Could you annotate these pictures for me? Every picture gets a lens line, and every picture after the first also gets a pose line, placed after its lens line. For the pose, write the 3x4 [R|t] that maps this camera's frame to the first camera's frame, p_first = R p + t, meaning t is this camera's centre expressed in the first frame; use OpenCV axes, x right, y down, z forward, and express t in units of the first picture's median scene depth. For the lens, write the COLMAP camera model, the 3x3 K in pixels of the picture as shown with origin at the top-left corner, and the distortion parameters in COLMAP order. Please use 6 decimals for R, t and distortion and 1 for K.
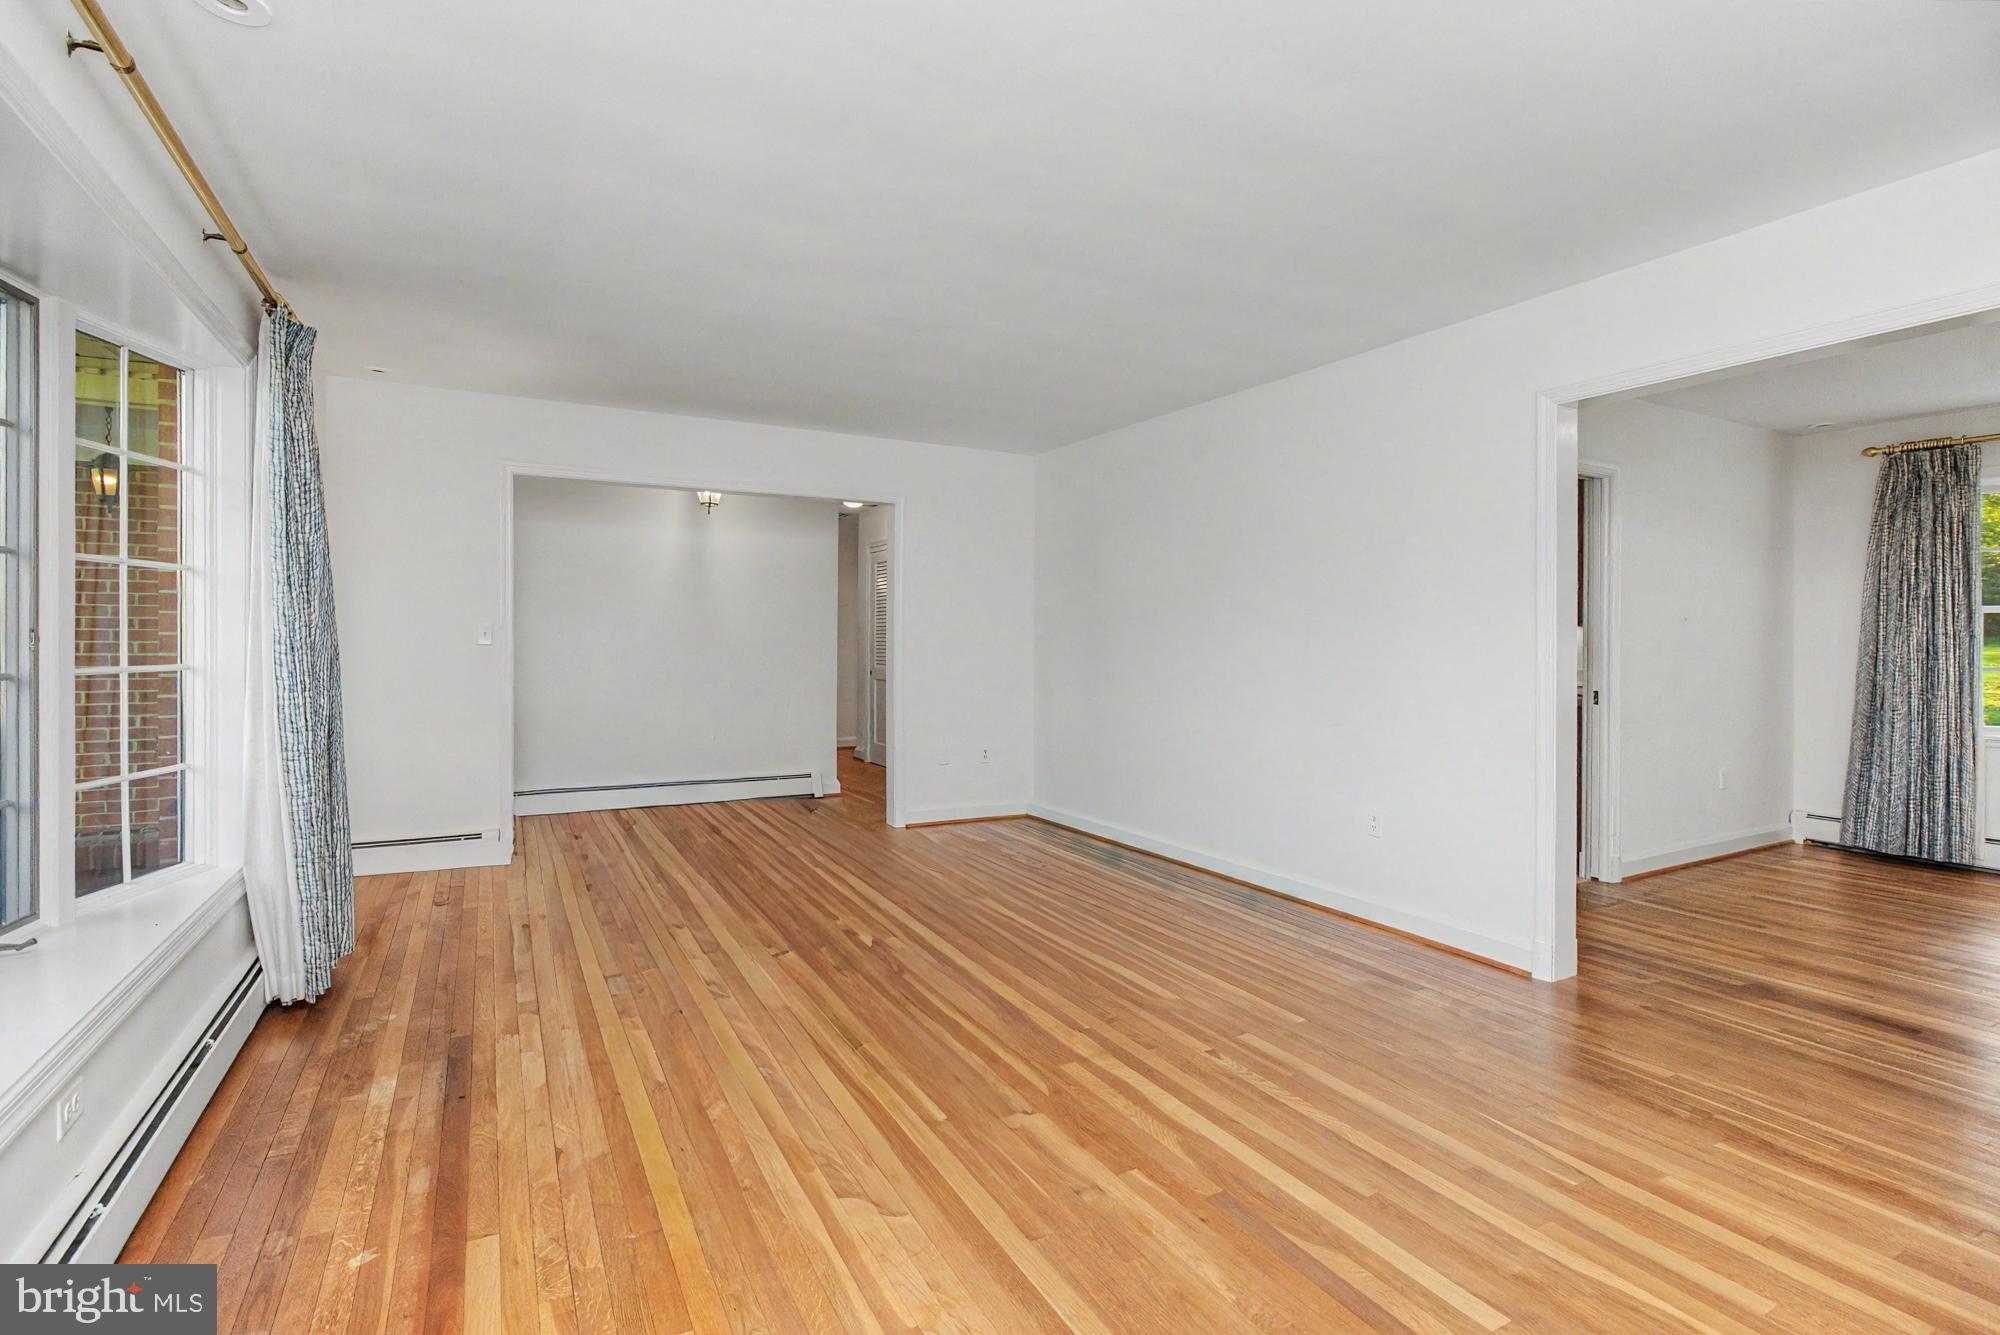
lens RADIAL K [[943.0, 0, 1007.0], [0, 943.0, 637.4], [0, 0, 1]] dist [-0.000673, -0.000172]
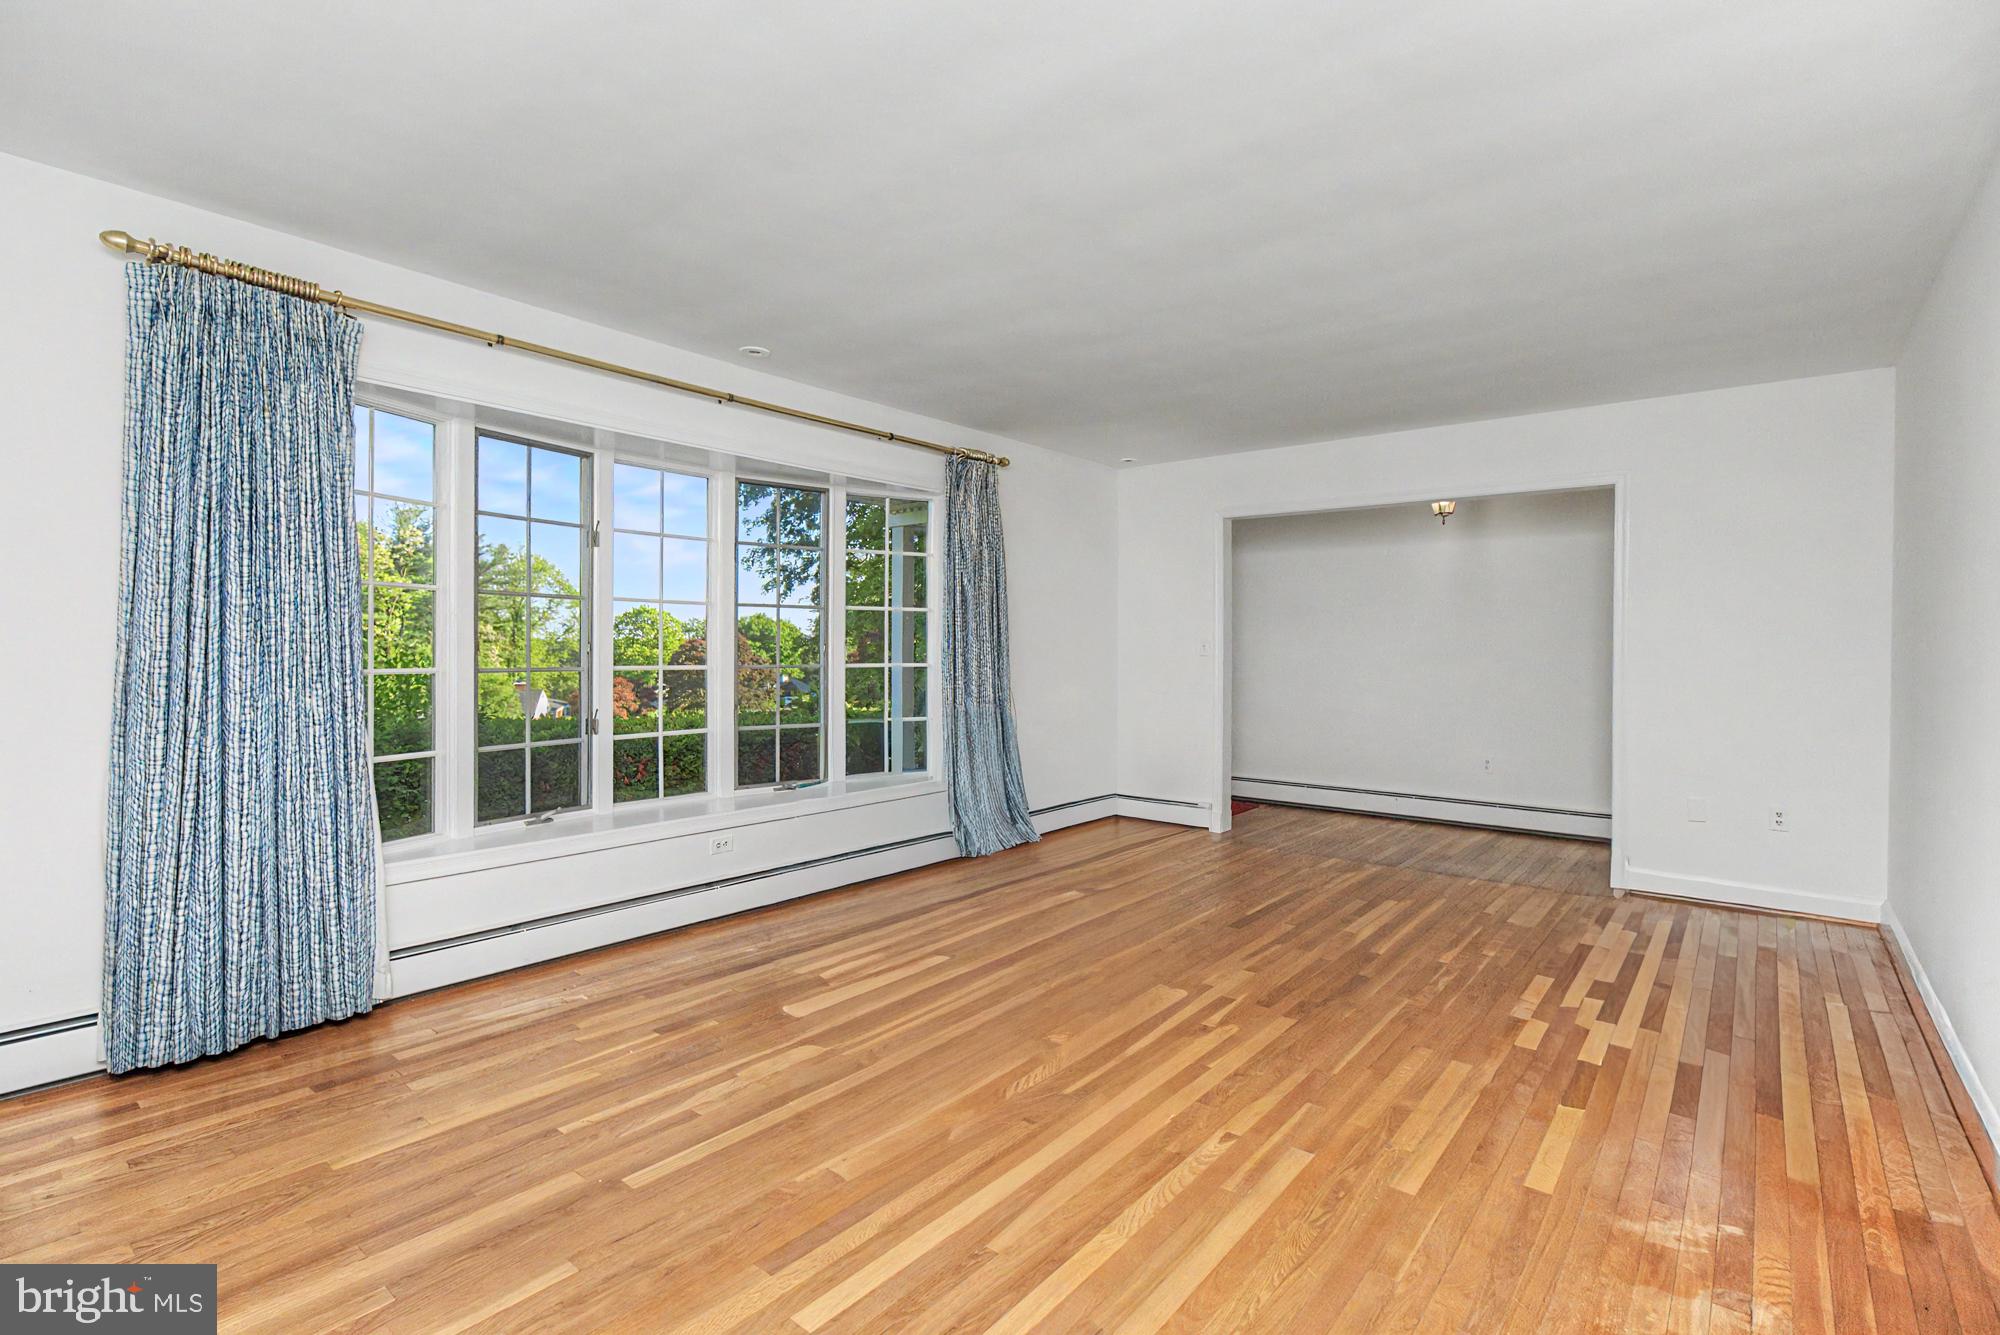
lens RADIAL K [[929.8, 0, 1000.0], [0, 929.8, 667.5], [0, 0, 1]] dist [-0.000955, -0.000239]
pose [[0.374134, 0.019569, -0.927168, 0.889698], [-0.009864, 0.999805, 0.017122, 0.008237], [0.927322, 0.002740, 0.374254, 0.488912]]
